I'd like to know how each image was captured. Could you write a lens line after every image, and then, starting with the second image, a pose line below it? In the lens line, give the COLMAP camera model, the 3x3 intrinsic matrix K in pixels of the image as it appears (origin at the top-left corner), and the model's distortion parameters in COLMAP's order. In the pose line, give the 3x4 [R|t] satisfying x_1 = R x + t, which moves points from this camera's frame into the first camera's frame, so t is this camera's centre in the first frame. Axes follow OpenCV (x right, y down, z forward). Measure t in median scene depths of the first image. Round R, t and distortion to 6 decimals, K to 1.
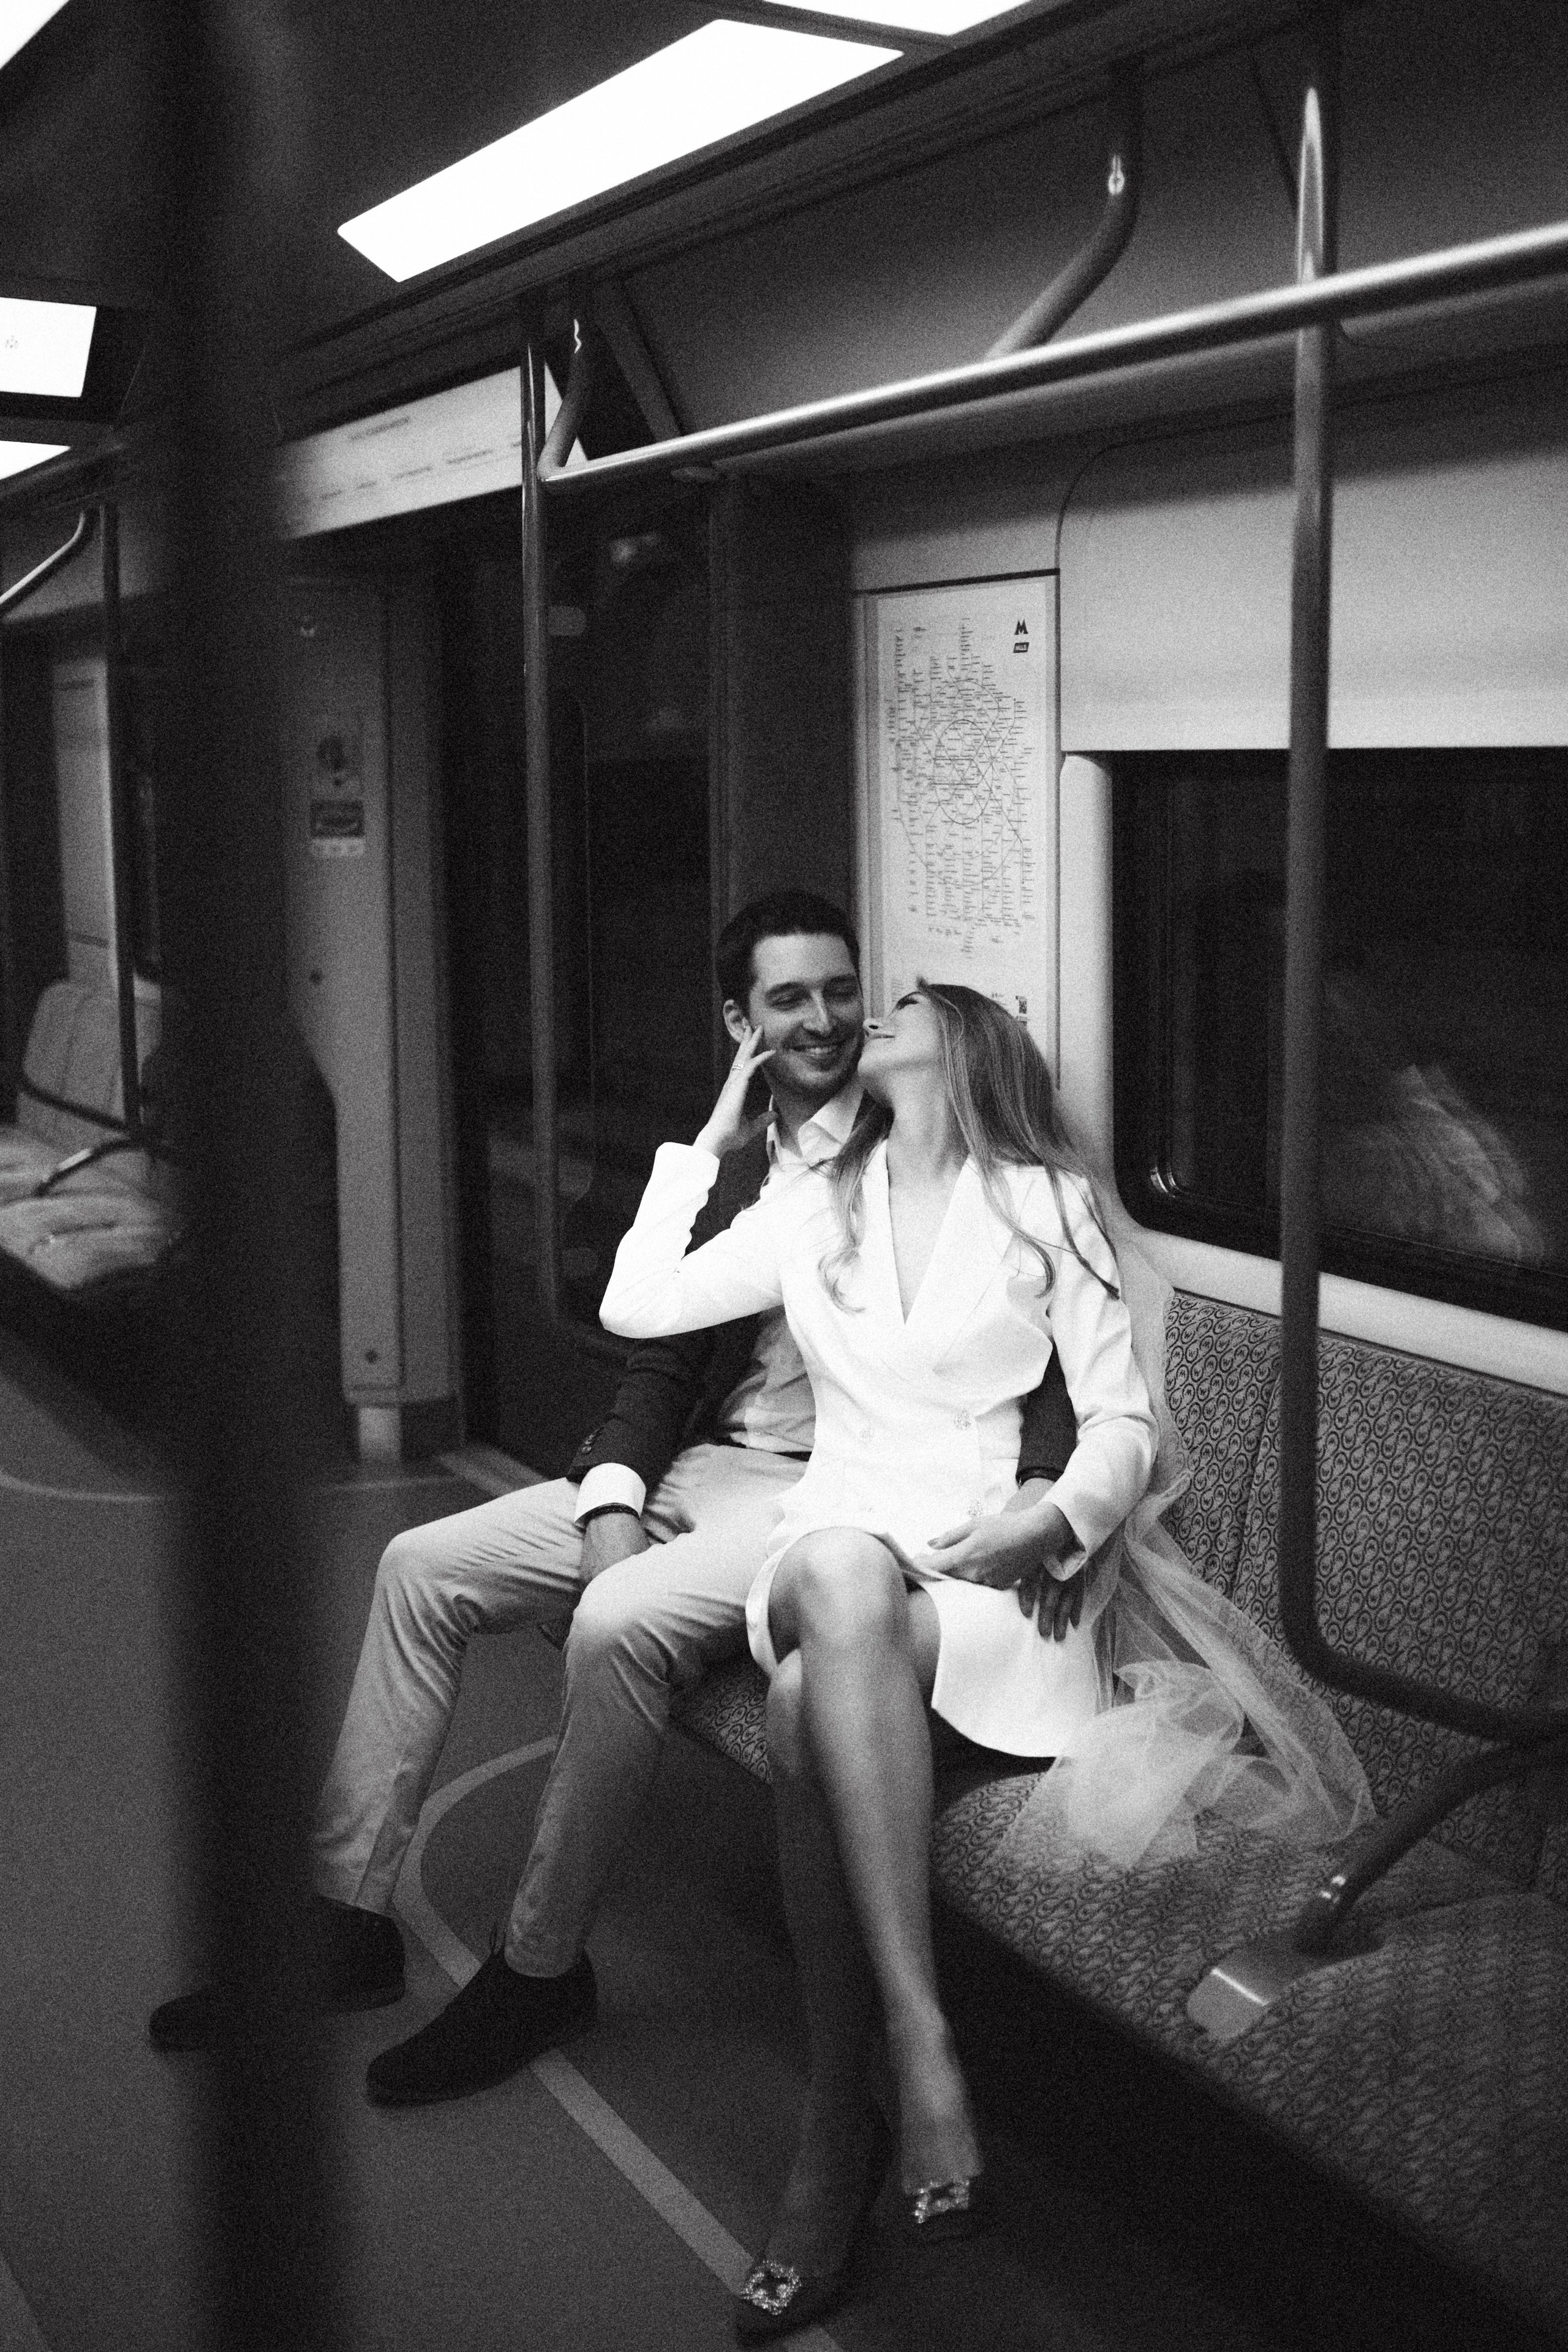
lens RADIAL K [[2333.7, 0, 784.0], [0, 2333.7, 1176.0], [0, 0, 1]] dist [-0.027298, 0.009475]
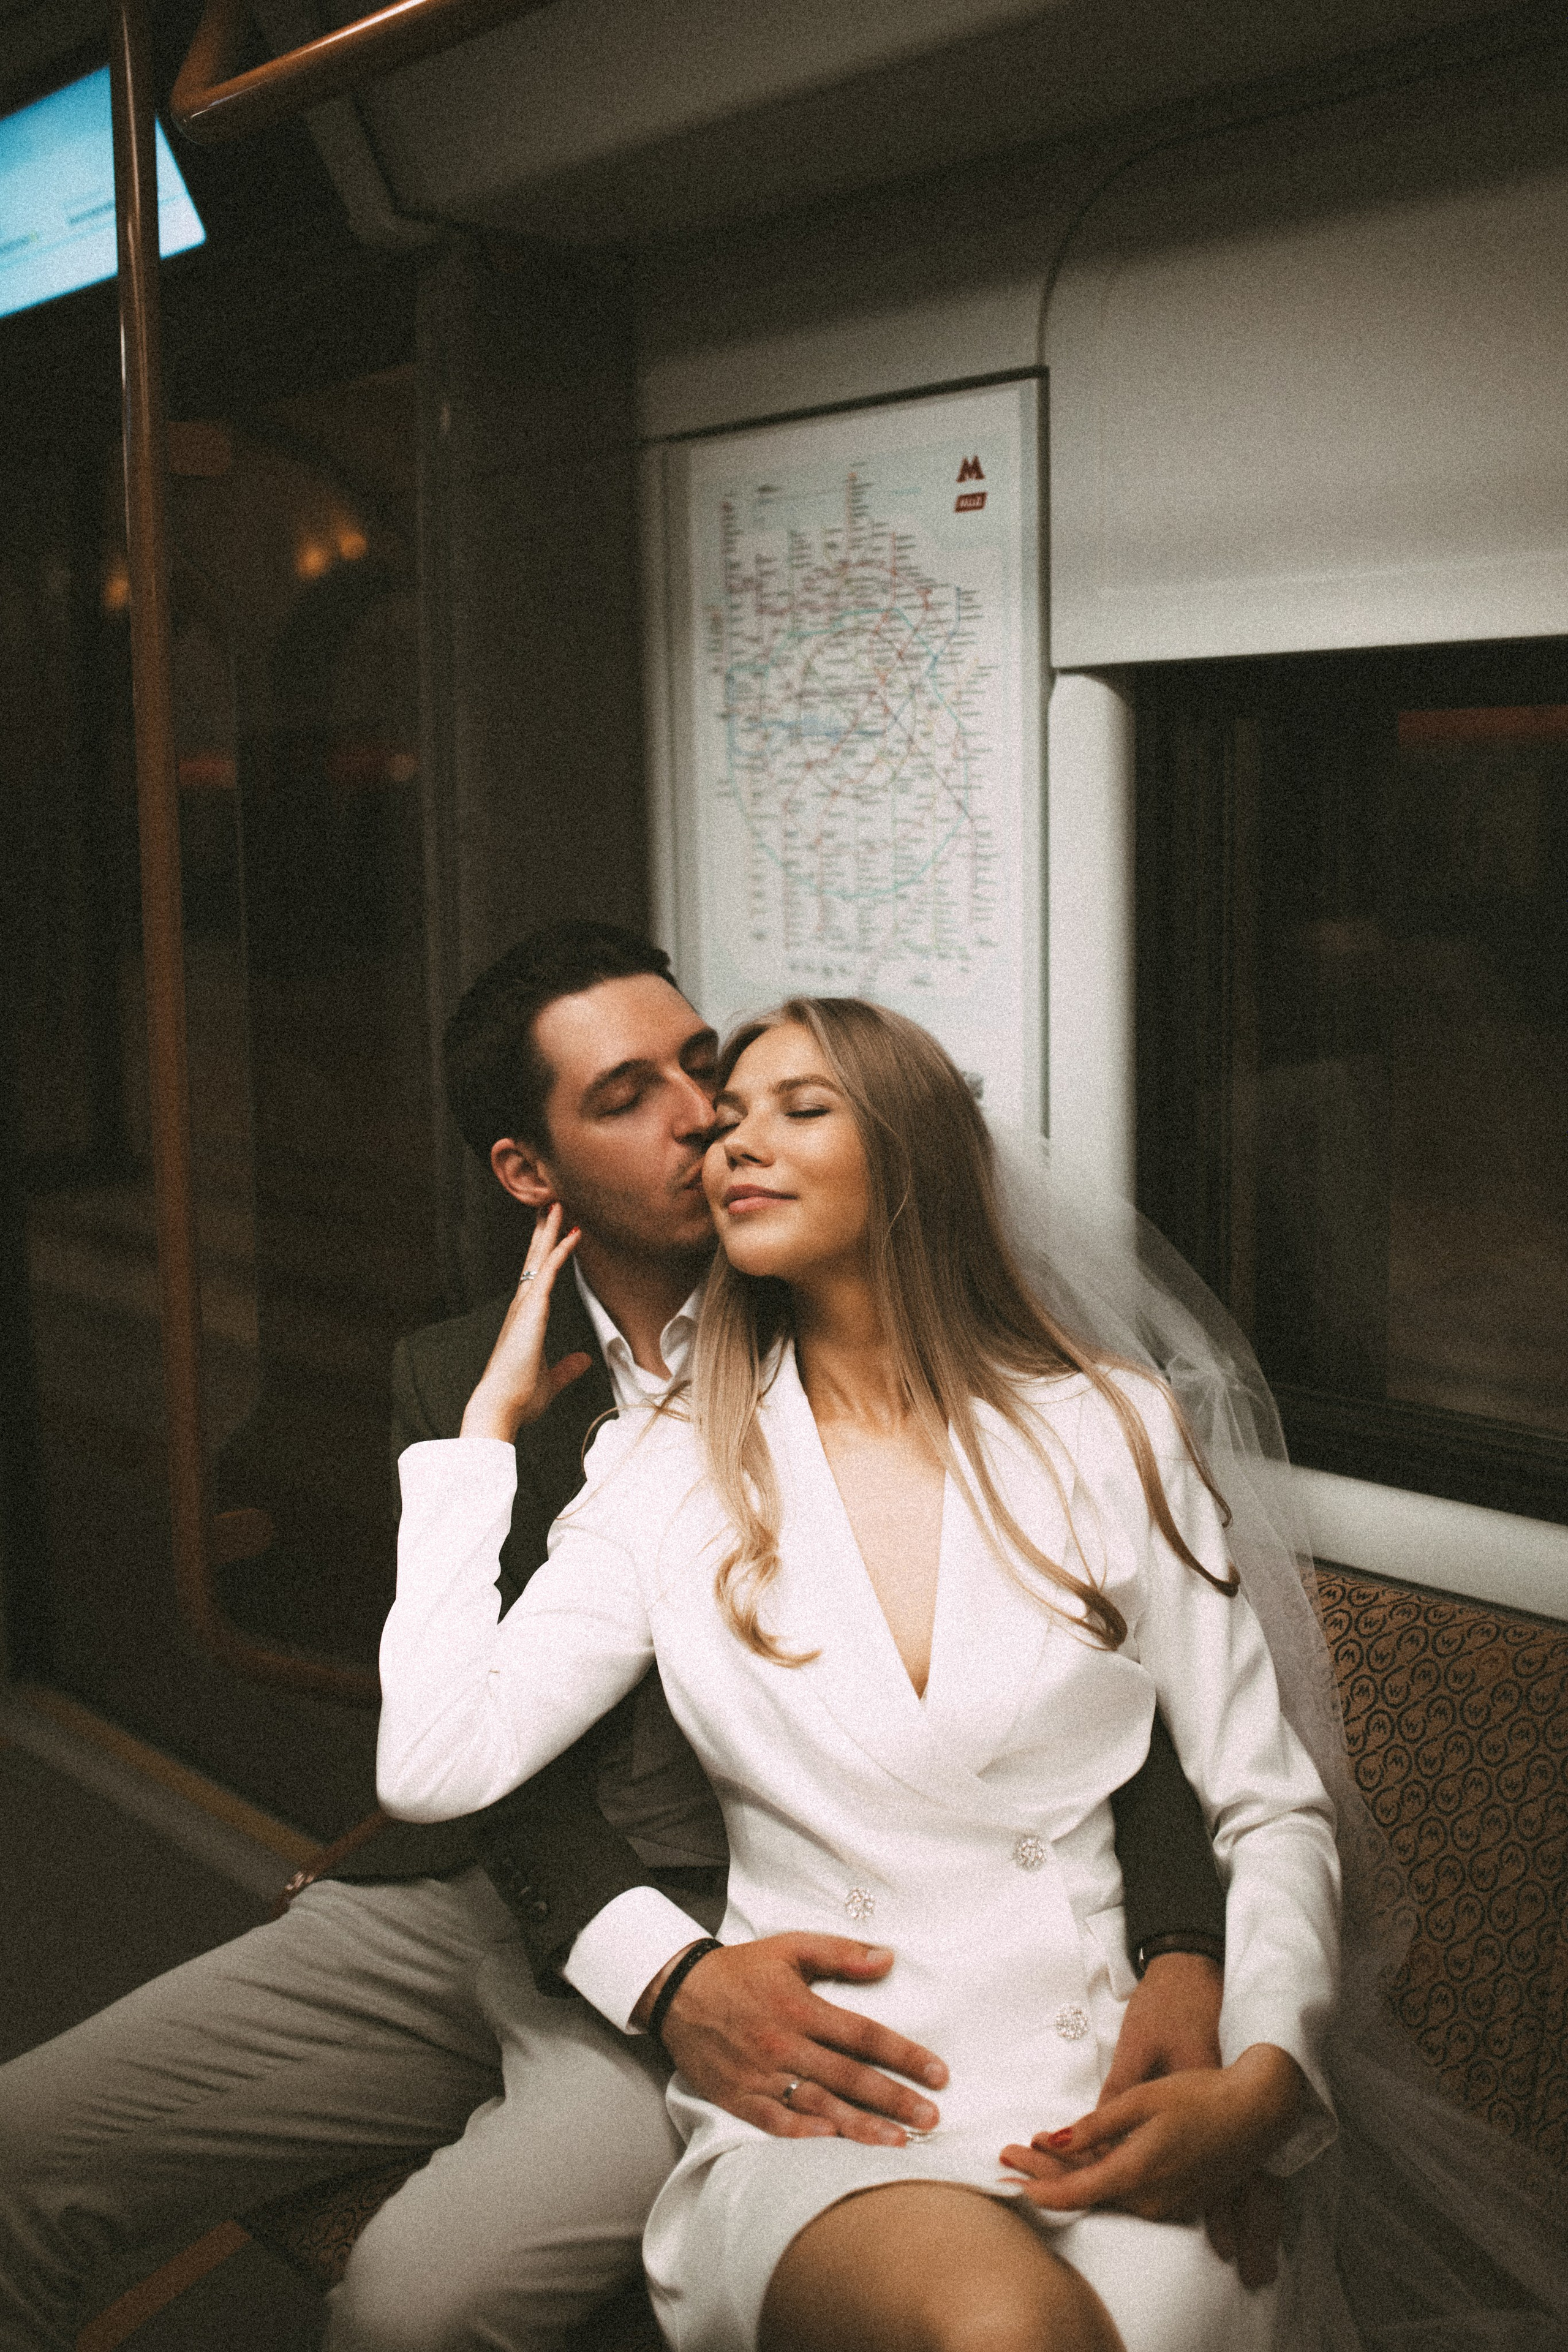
lens RADIAL K [[2382.8, 0, 782.6], [0, 2382.8, 1112.0], [0, 0, 1]] dist [-0.037283, 0.016052]
pose [[0.978743, -0.035538, 0.201988, -0.075670], [0.044923, 0.998104, -0.042069, -0.042584], [-0.200110, 0.050249, 0.978484, 0.399304]]
